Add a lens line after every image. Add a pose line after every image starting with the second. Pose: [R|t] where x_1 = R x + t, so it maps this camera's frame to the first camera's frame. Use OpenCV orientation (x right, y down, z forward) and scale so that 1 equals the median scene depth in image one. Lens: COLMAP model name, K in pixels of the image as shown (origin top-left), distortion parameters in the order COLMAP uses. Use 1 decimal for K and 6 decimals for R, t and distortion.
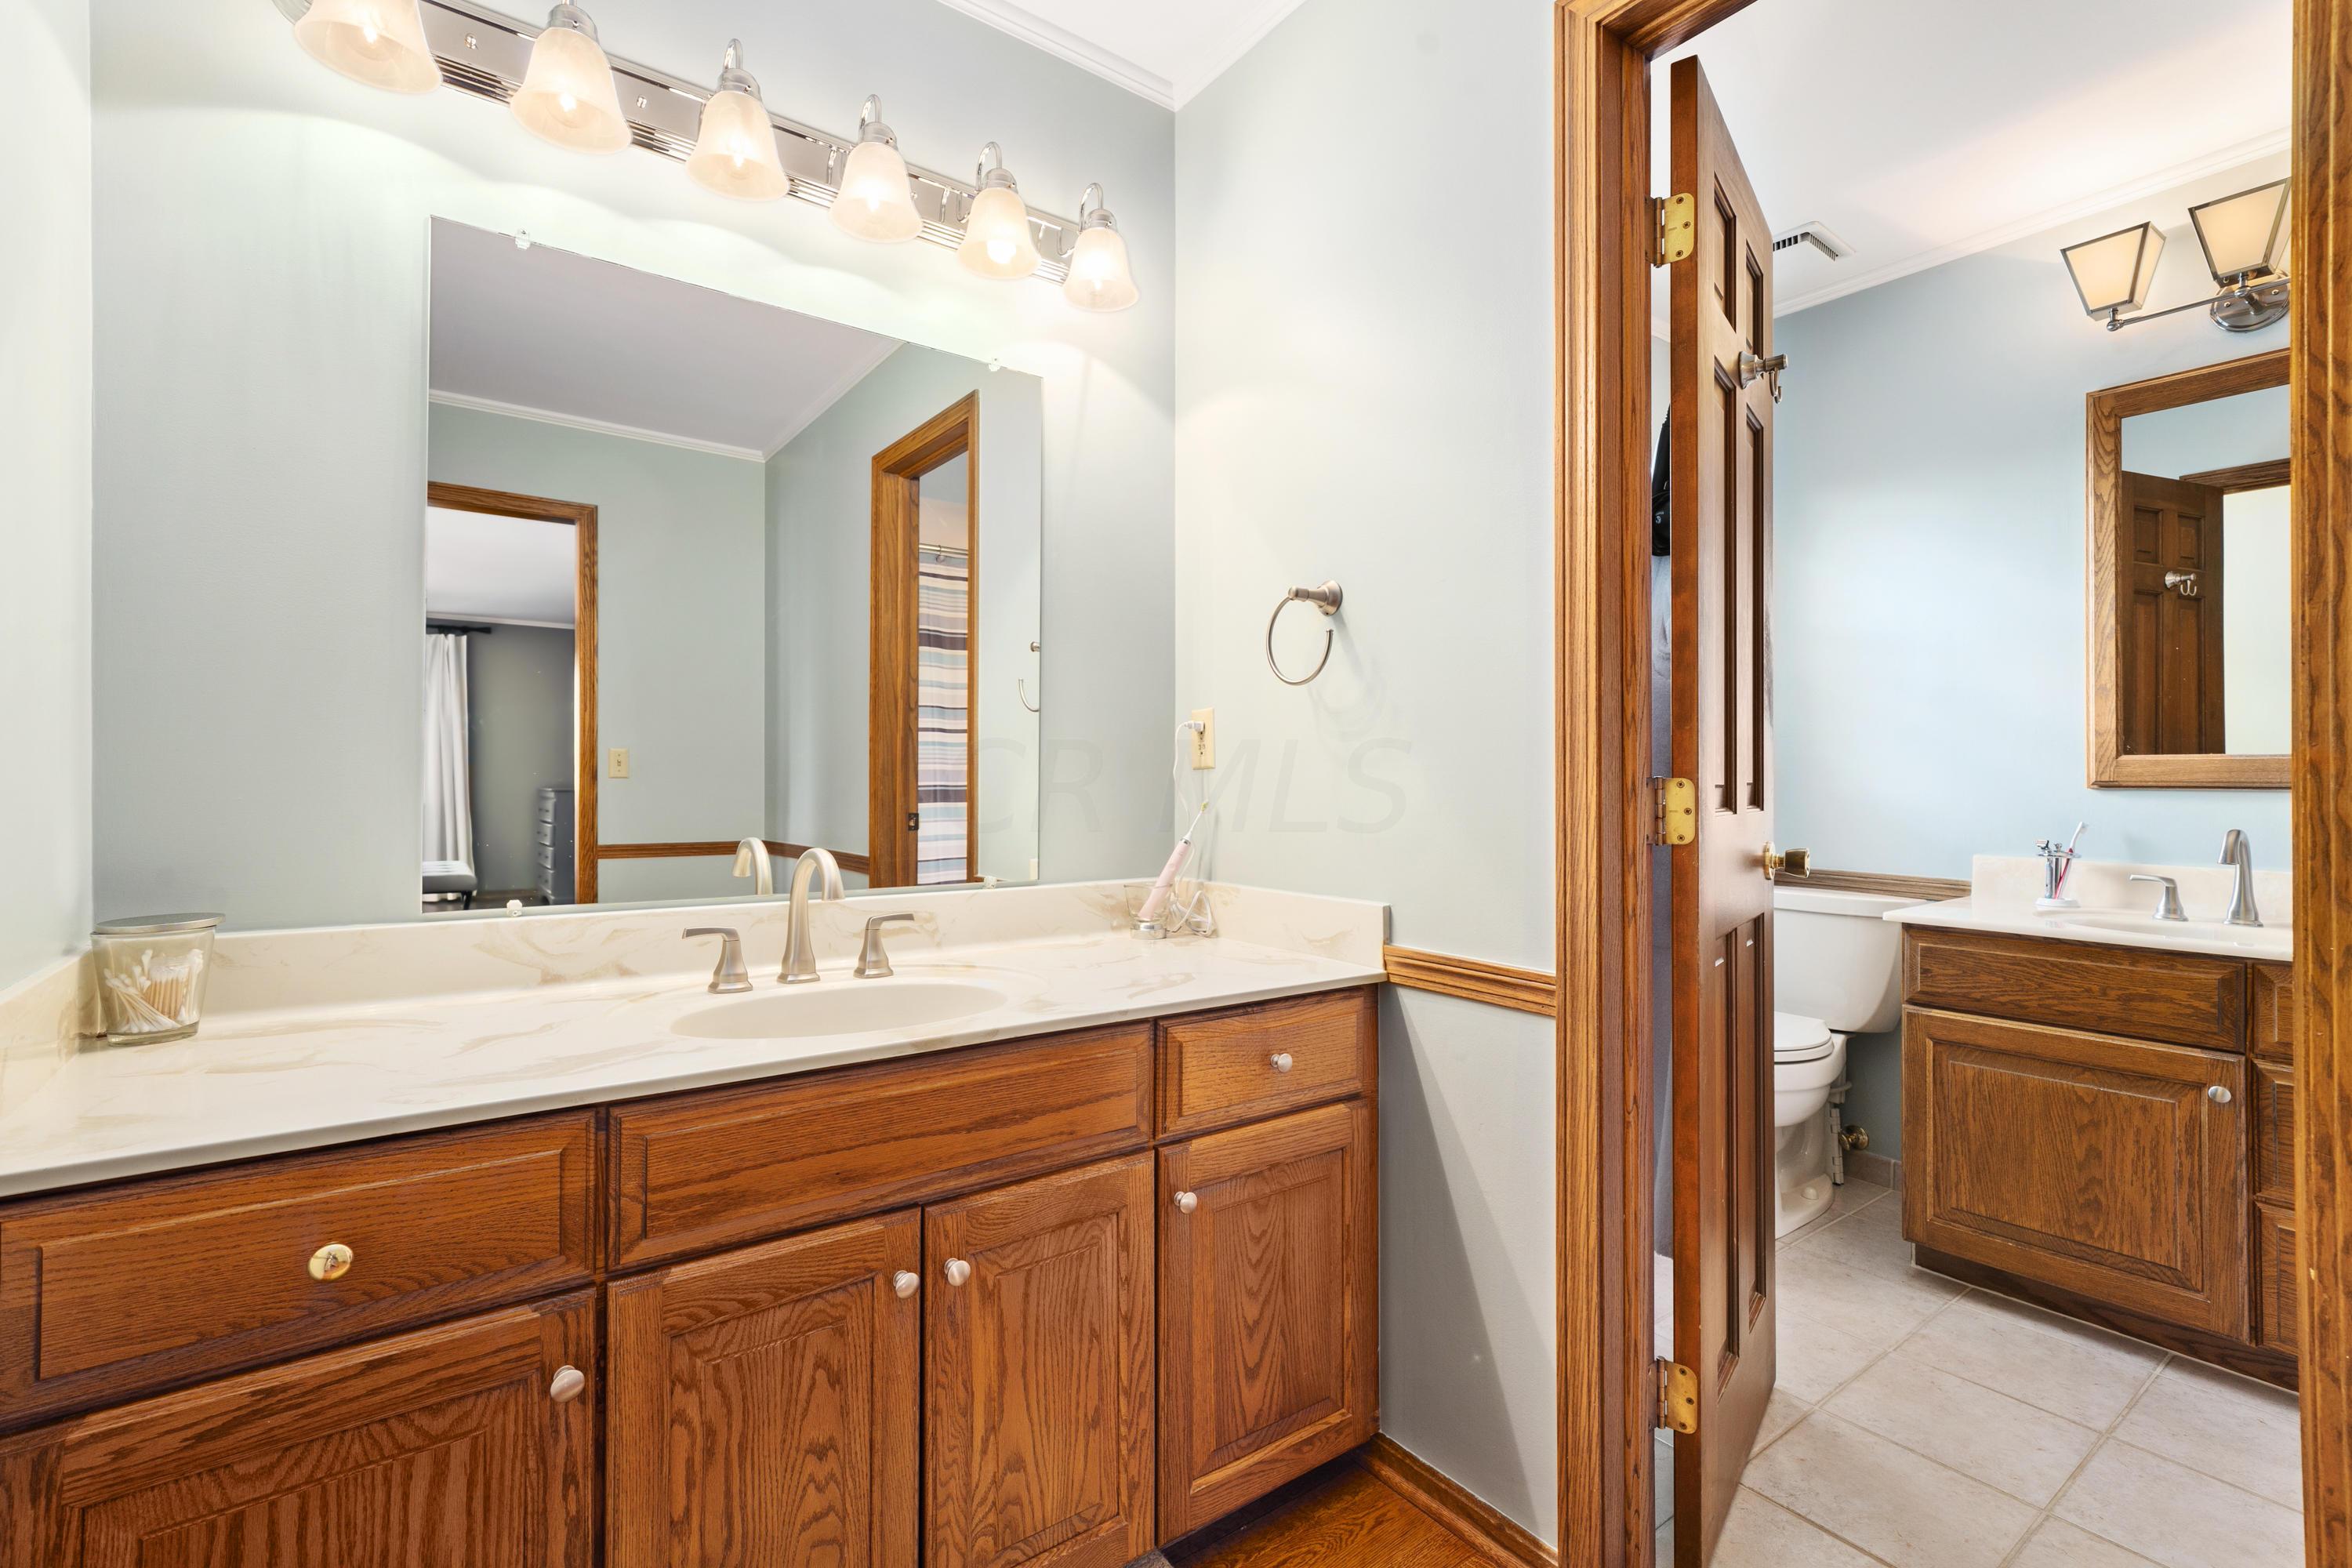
lens RADIAL K [[1063.2, 0, 1170.4], [0, 1063.2, 773.0], [0, 0, 1]] dist [0.000403, 0.001391]
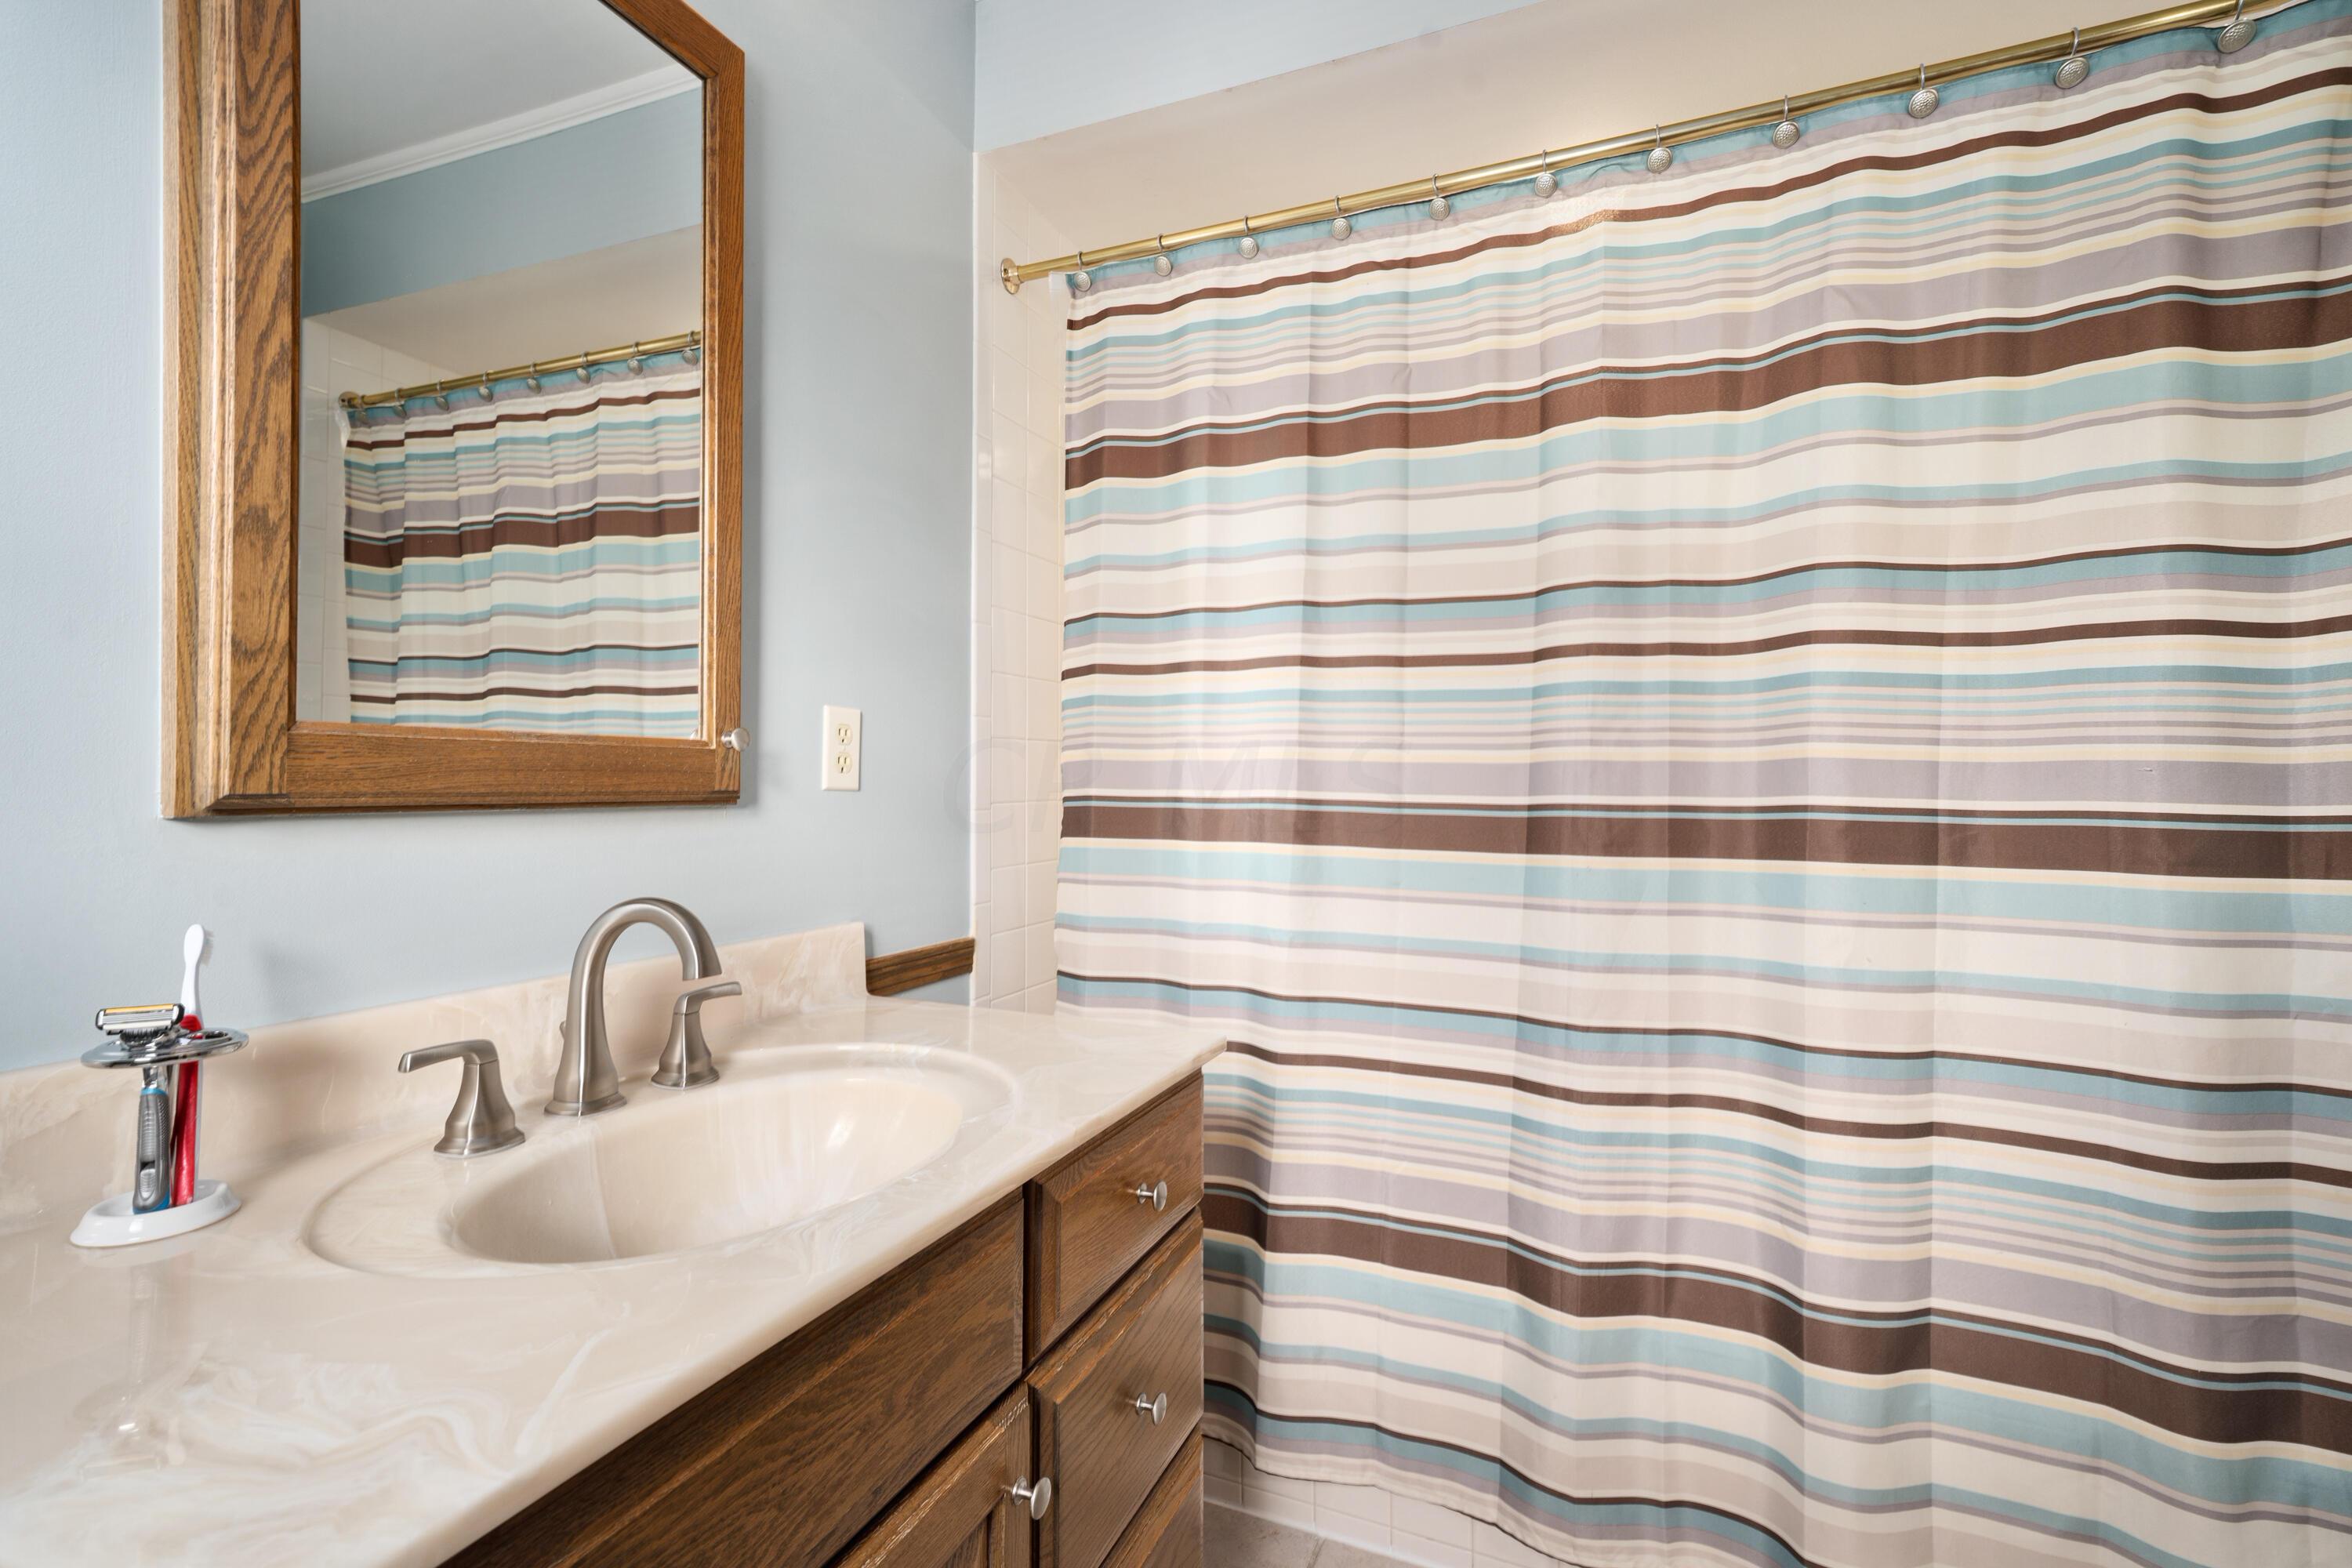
lens RADIAL K [[1063.2, 0, 1178.8], [0, 1063.2, 767.2], [0, 0, 1]] dist [0.000403, 0.001391]
pose [[-0.499412, 0.008194, 0.866326, 0.490193], [-0.008899, 0.999854, -0.014588, 0.001003], [-0.866319, -0.014995, -0.499266, 1.012580]]
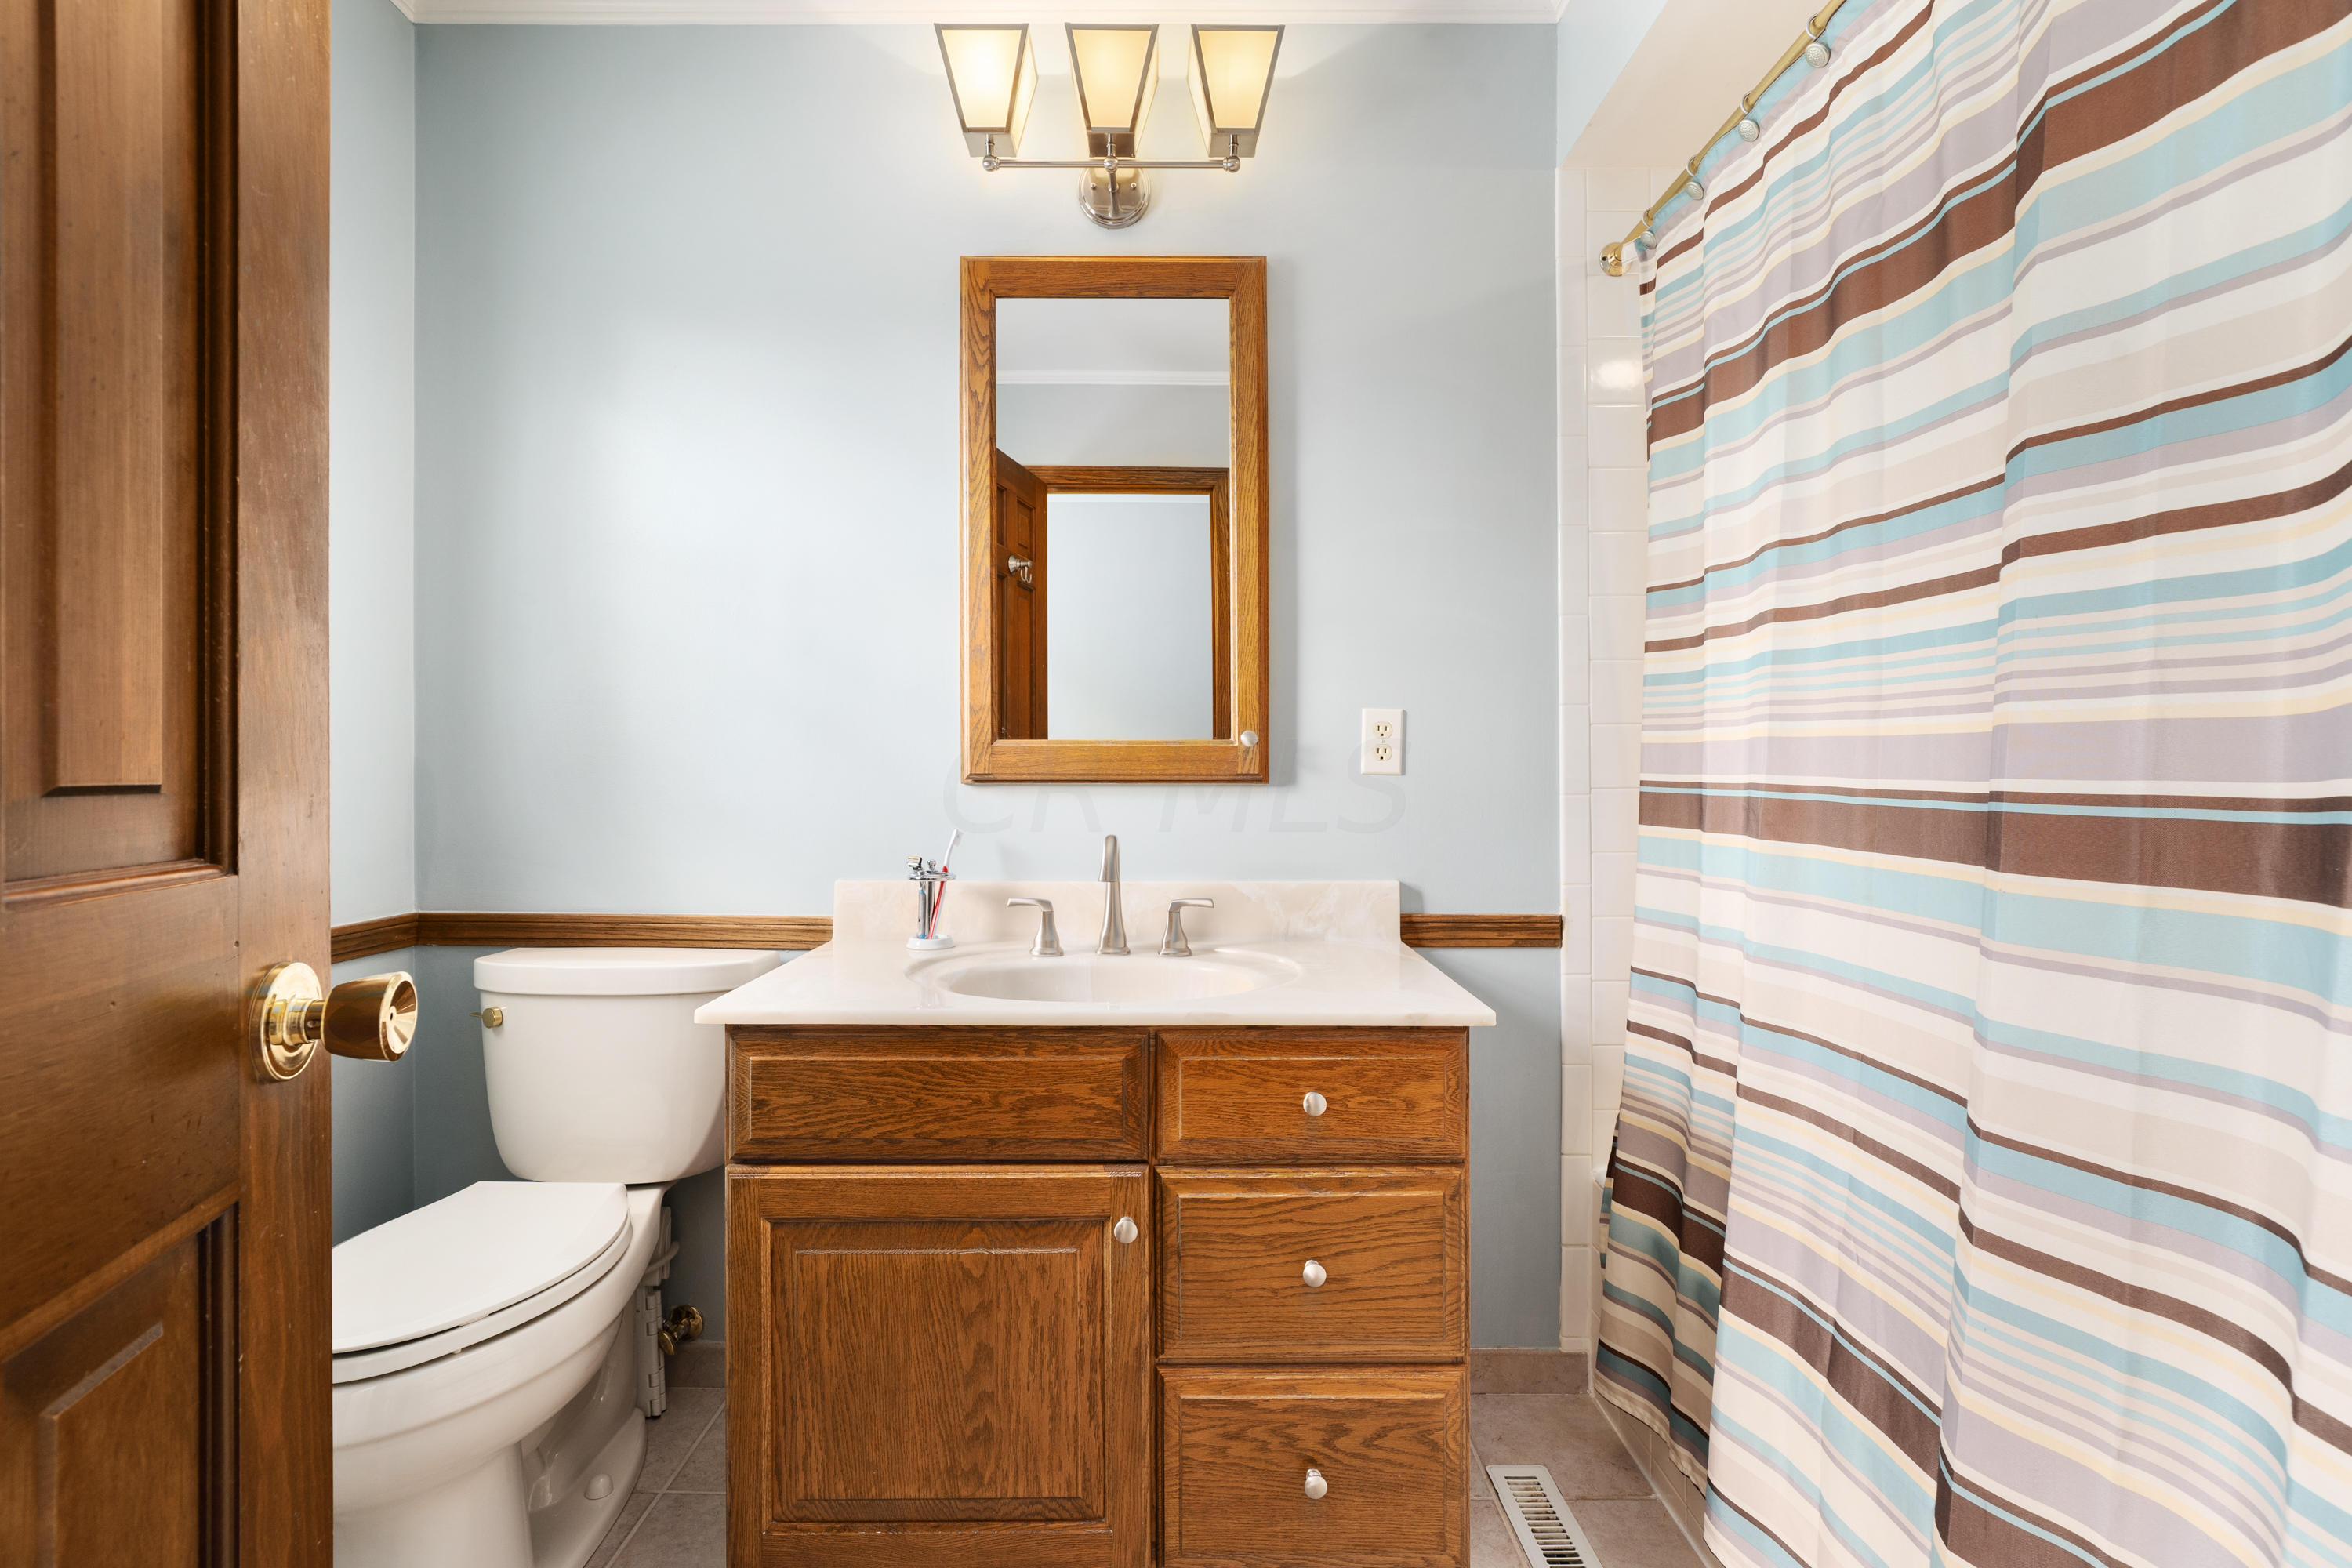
lens RADIAL K [[1063.2, 0, 1151.1], [0, 1063.2, 786.7], [0, 0, 1]] dist [0.000403, 0.001391]
pose [[0.605183, -0.010803, 0.796013, 0.391996], [-0.003672, 0.999859, 0.016361, 0.004140], [-0.796078, -0.012825, 0.605058, 0.498136]]
